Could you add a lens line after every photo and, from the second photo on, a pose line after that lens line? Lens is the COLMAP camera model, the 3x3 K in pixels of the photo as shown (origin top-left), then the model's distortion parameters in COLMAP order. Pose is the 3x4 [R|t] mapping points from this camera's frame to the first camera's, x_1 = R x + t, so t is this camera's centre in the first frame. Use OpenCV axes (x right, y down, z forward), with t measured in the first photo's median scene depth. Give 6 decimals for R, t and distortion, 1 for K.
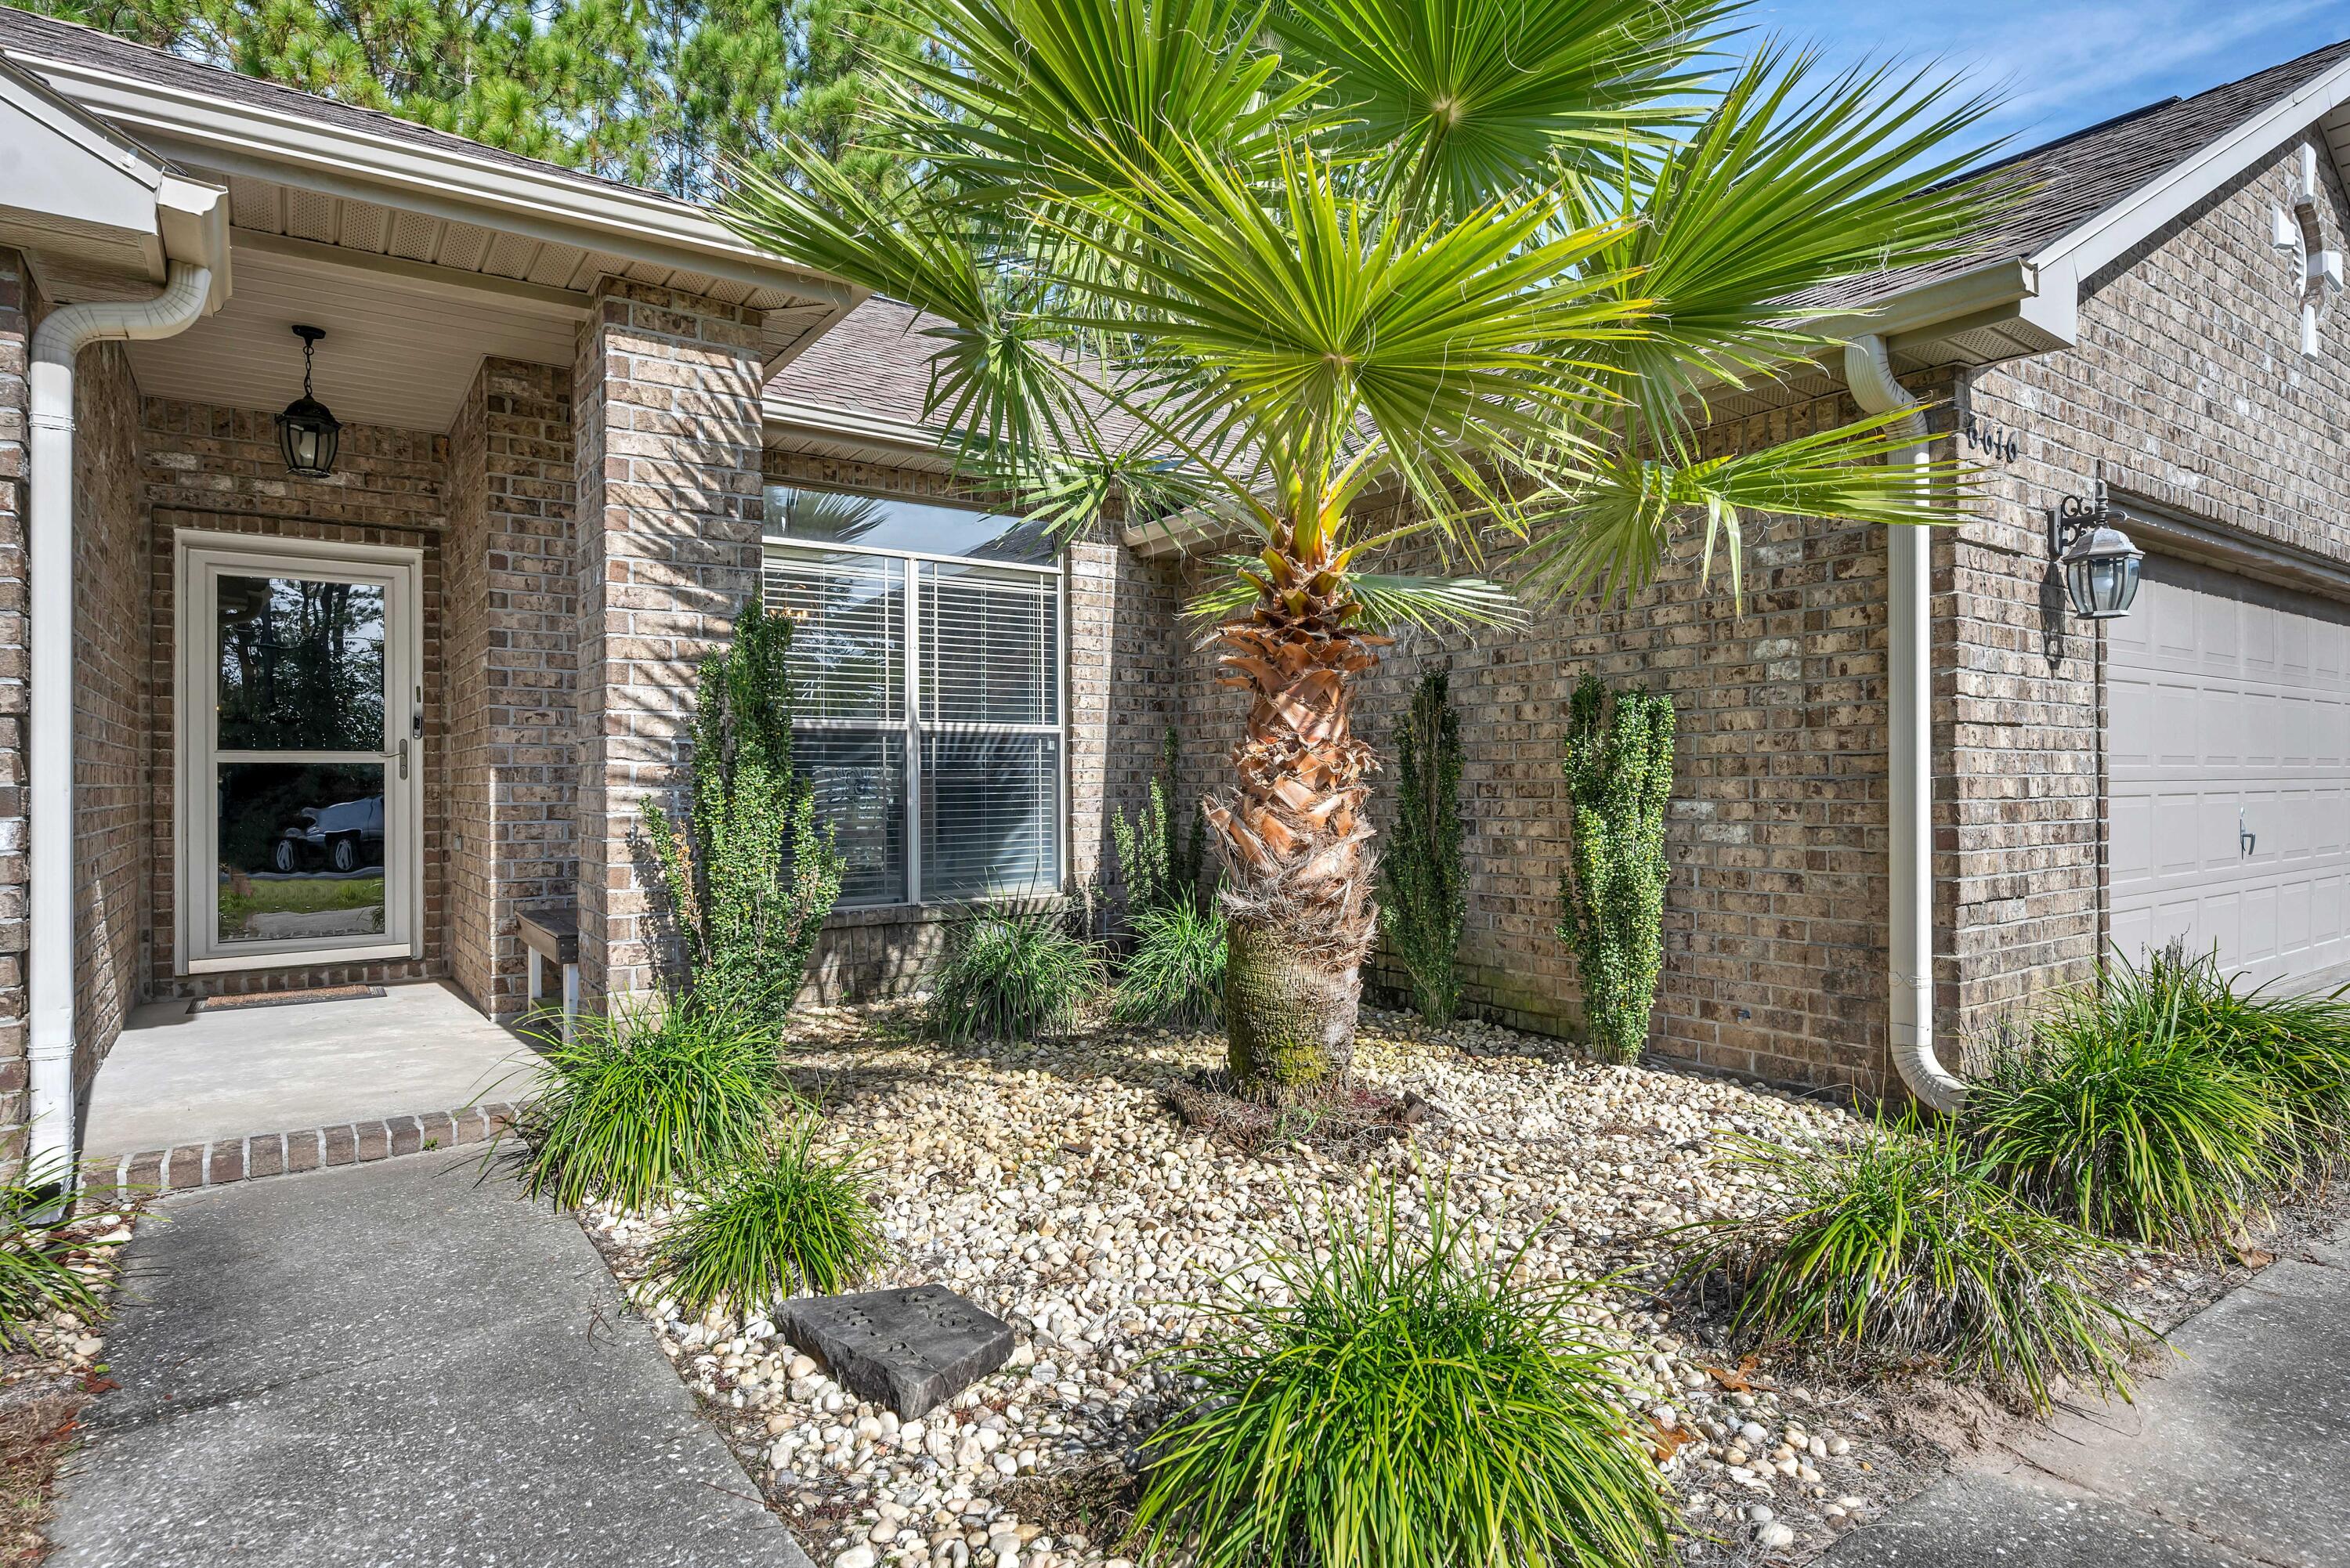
lens RADIAL K [[1367.3, 0, 1236.5], [0, 1367.3, 782.5], [0, 0, 1]] dist [0.000388, 0.000317]
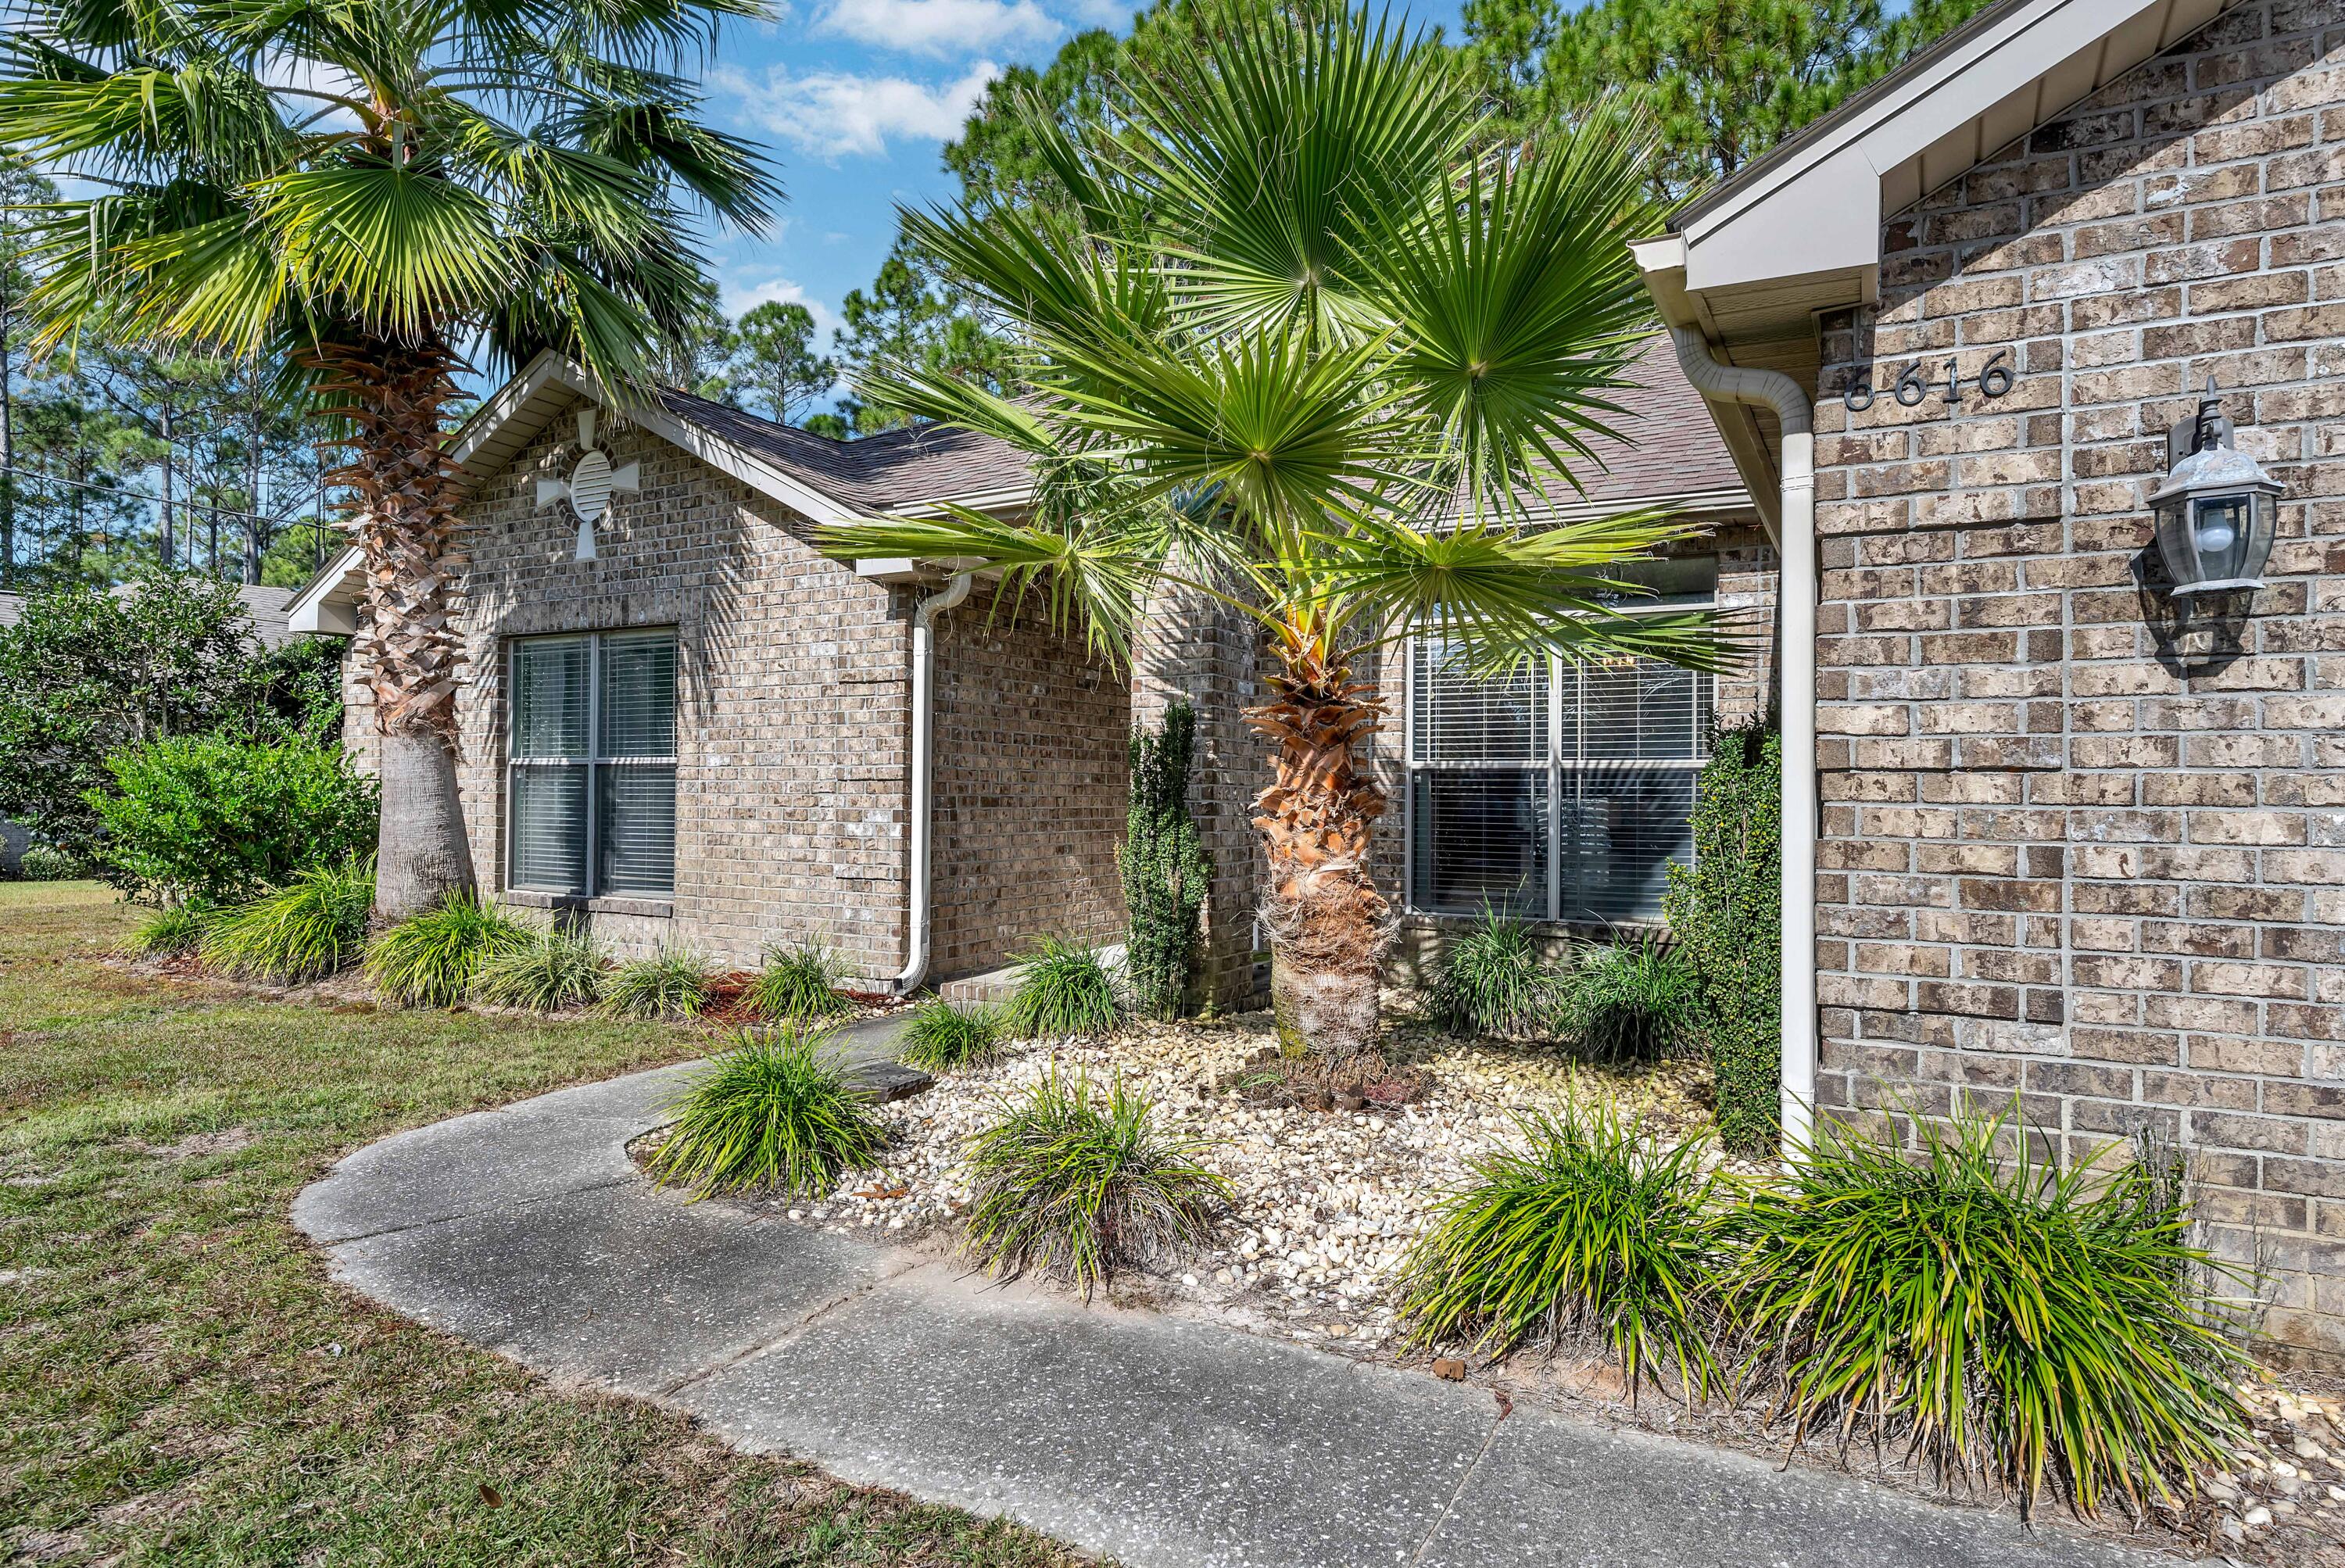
lens RADIAL K [[1364.5, 0, 1167.8], [0, 1364.5, 787.2], [0, 0, 1]] dist [0.000388, 0.000317]
pose [[0.431782, 0.003506, -0.901971, 0.917995], [-0.007815, 0.999969, 0.000146, -0.026763], [0.901944, 0.006986, 0.431796, 0.271367]]
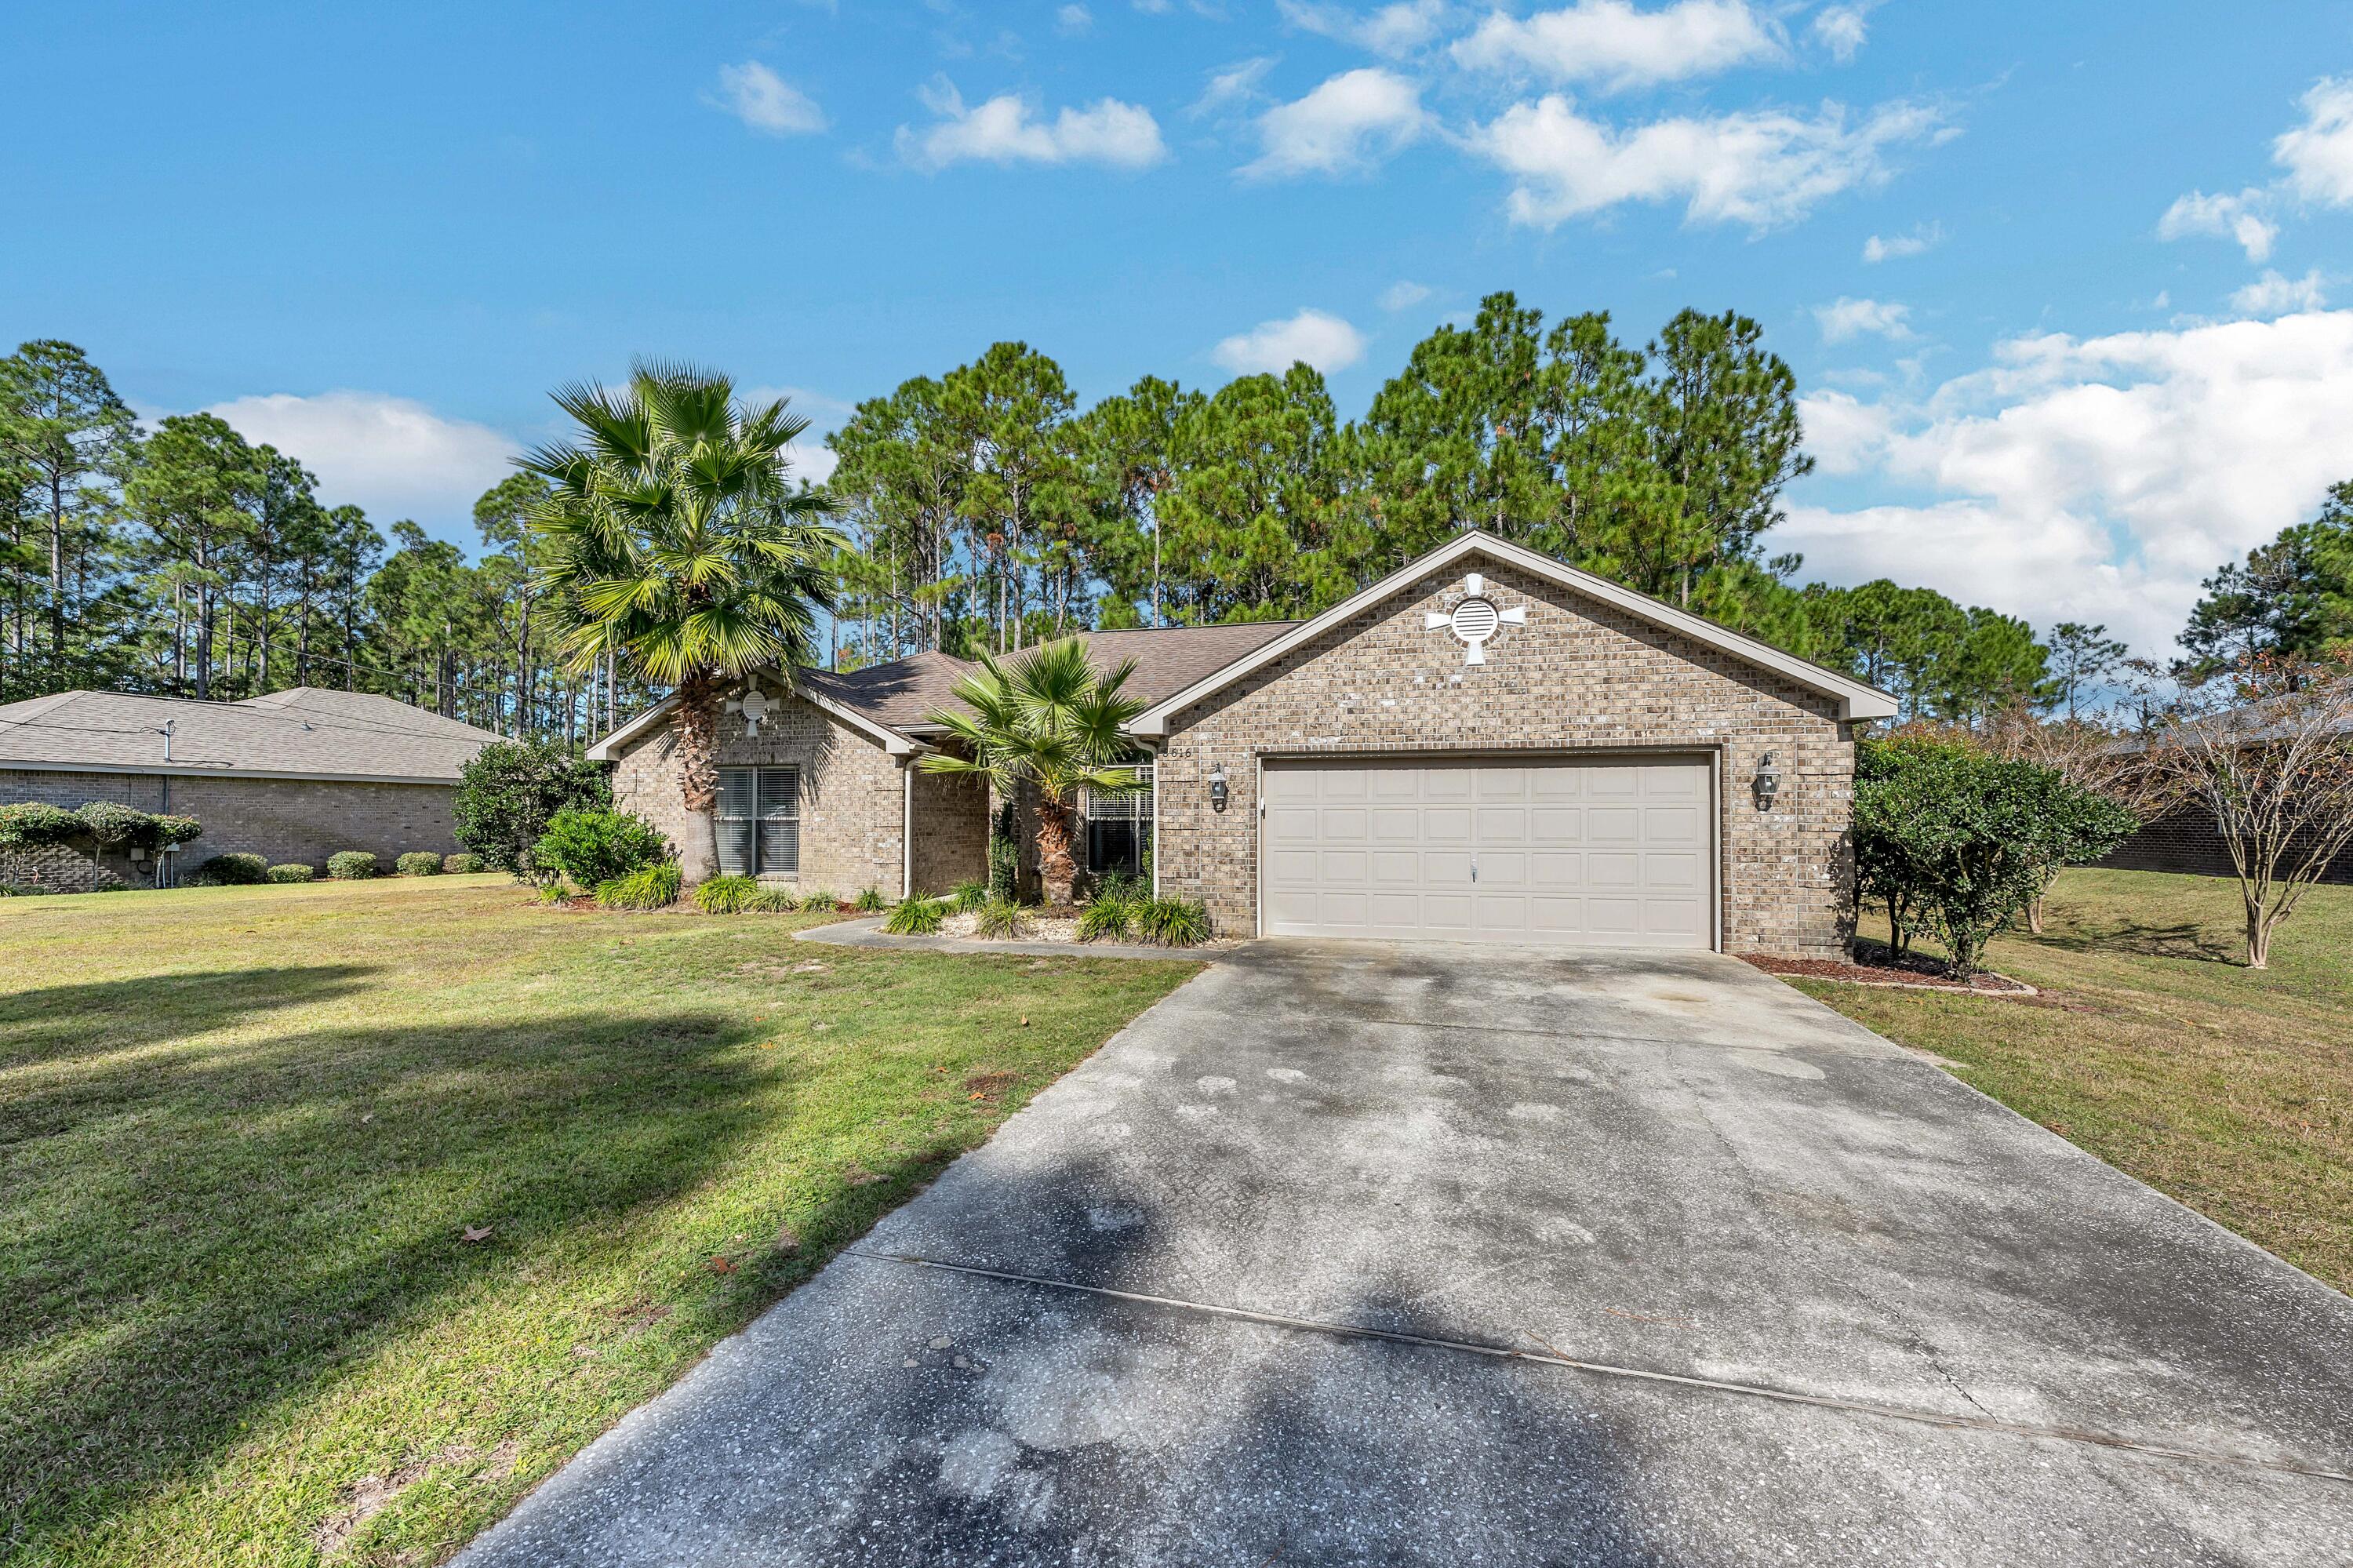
lens RADIAL K [[1040.9, 0, 1207.5], [0, 1040.9, 796.4], [0, 0, 1]] dist [-0.006045, -0.000115]
pose [[0.647801, -0.009373, -0.761752, 2.445006], [-0.002418, 0.999894, -0.014359, -0.081769], [0.761806, 0.011144, 0.647710, -0.689449]]
